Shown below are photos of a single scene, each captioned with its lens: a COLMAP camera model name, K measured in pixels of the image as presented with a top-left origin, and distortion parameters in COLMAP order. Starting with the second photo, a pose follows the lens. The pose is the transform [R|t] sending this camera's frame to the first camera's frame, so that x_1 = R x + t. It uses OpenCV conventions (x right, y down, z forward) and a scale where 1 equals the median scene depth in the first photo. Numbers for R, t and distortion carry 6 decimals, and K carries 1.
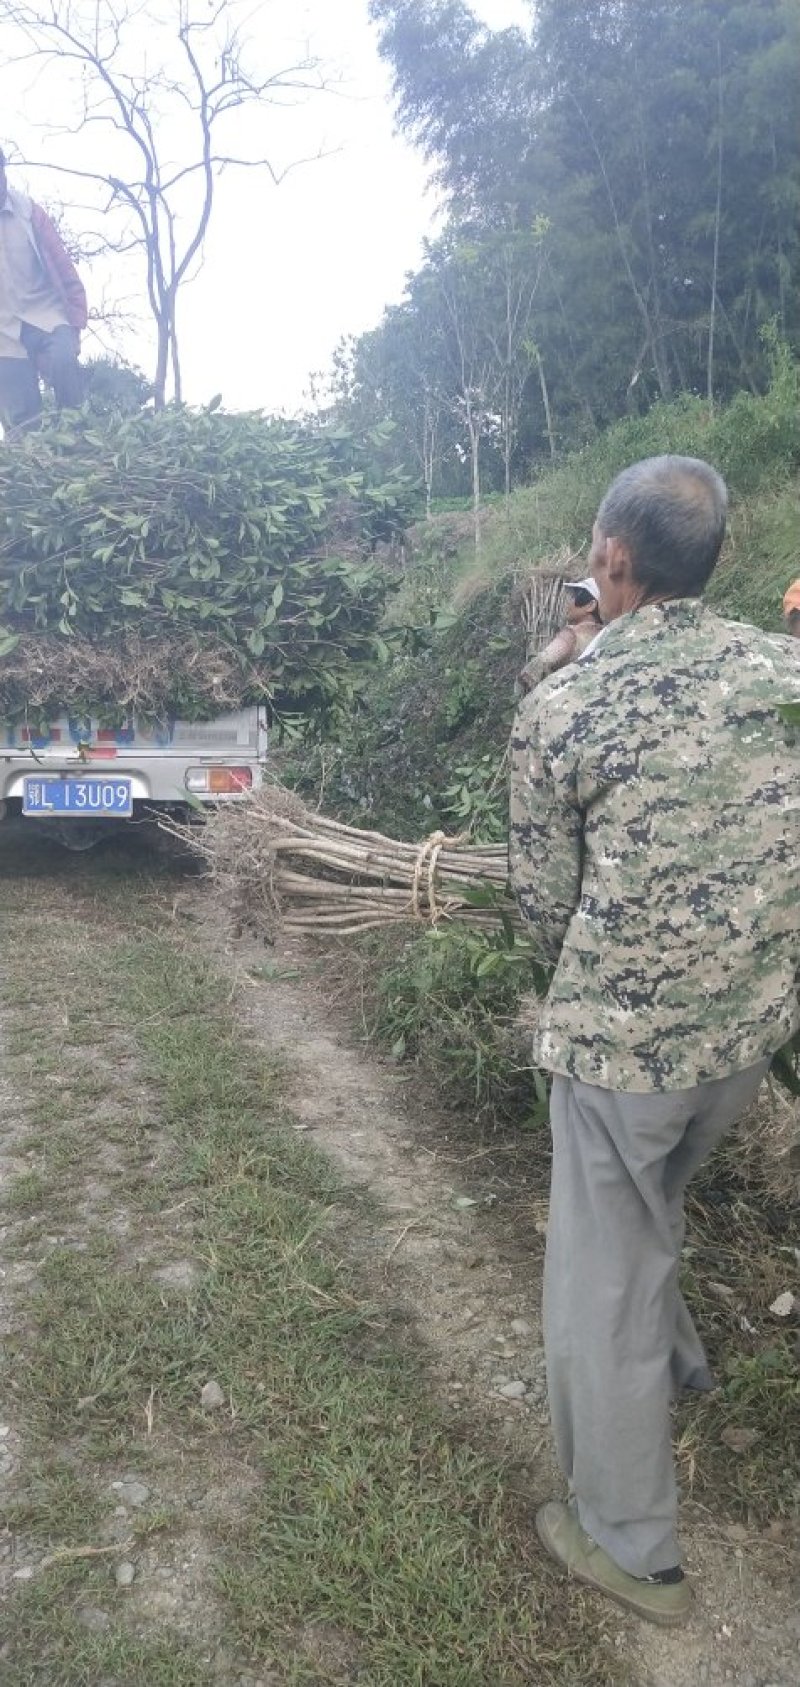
lens RADIAL K [[1347.2, 0, 385.4], [0, 1347.2, 844.8], [0, 0, 1]] dist [-0.011995, 0.074646]
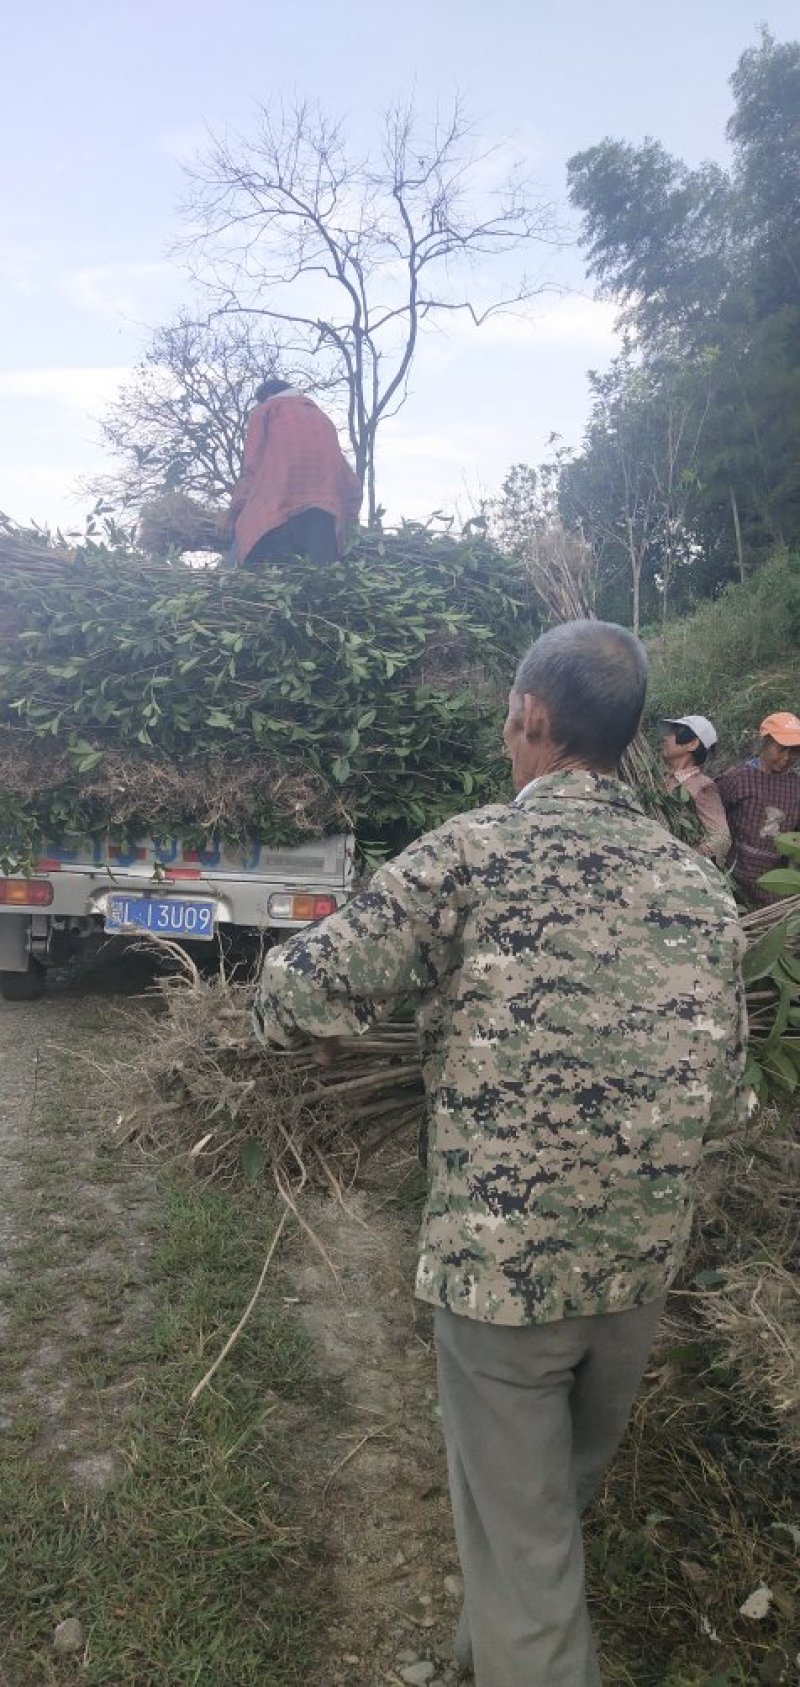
lens RADIAL K [[1342.6, 0, 383.9], [0, 1342.6, 843.8], [0, 0, 1]] dist [-0.010245, 0.072806]
pose [[0.988117, 0.046585, -0.146477, 0.080384], [-0.059306, 0.994724, -0.083711, -0.017909], [0.141804, 0.091403, 0.985666, 0.055139]]
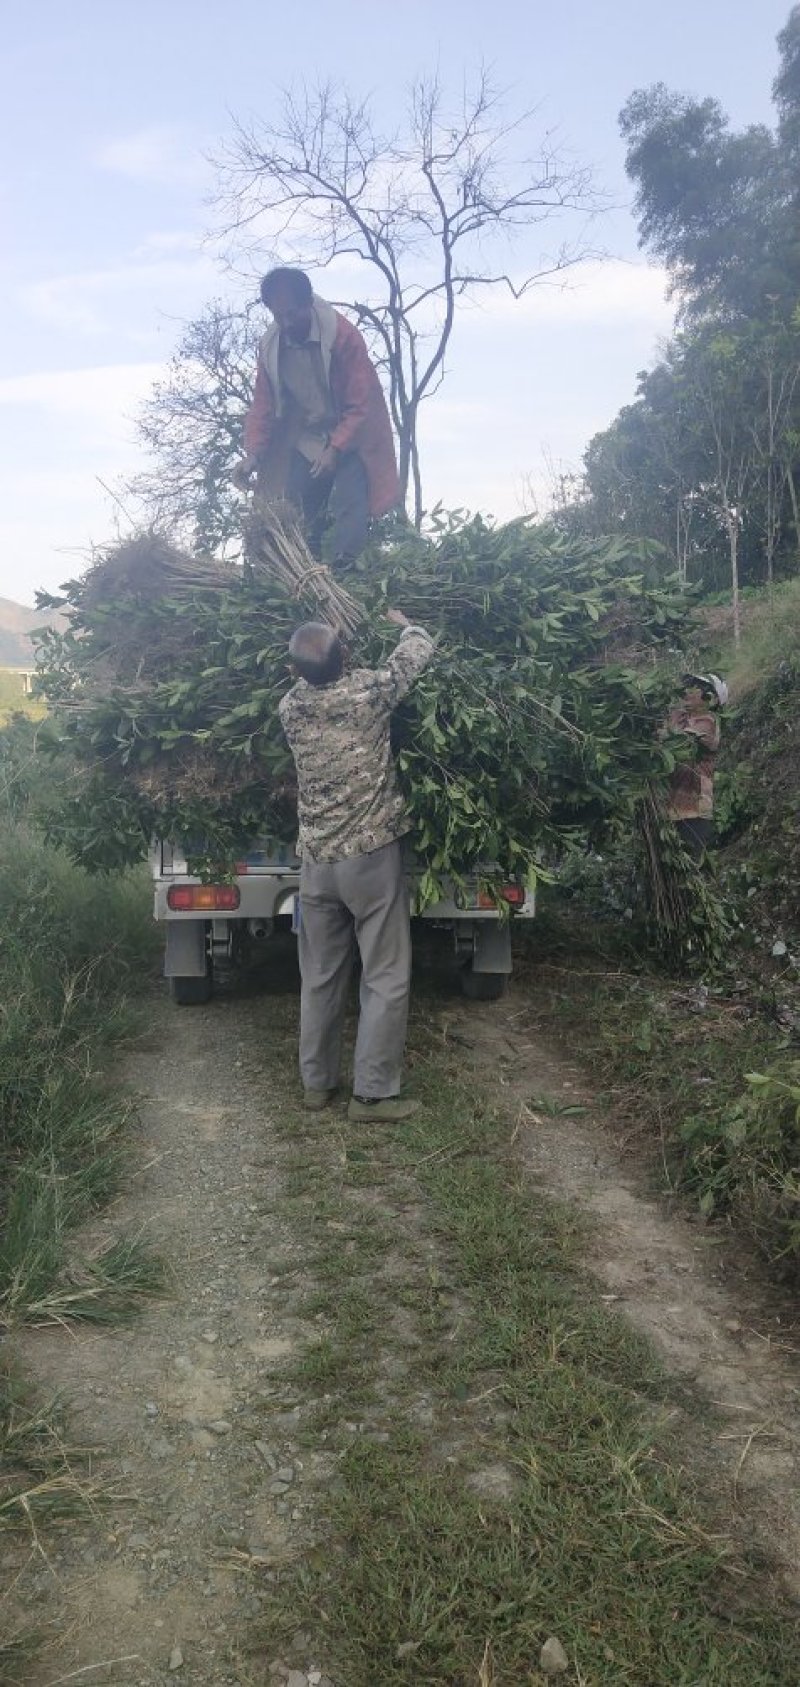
lens RADIAL K [[1347.2, 0, 385.4], [0, 1347.2, 844.8], [0, 0, 1]] dist [-0.011995, 0.074646]
pose [[0.985634, -0.006497, -0.168769, -0.038715], [-0.005564, 0.997469, -0.070888, -0.018512], [0.168802, 0.070808, 0.983103, 0.047793]]
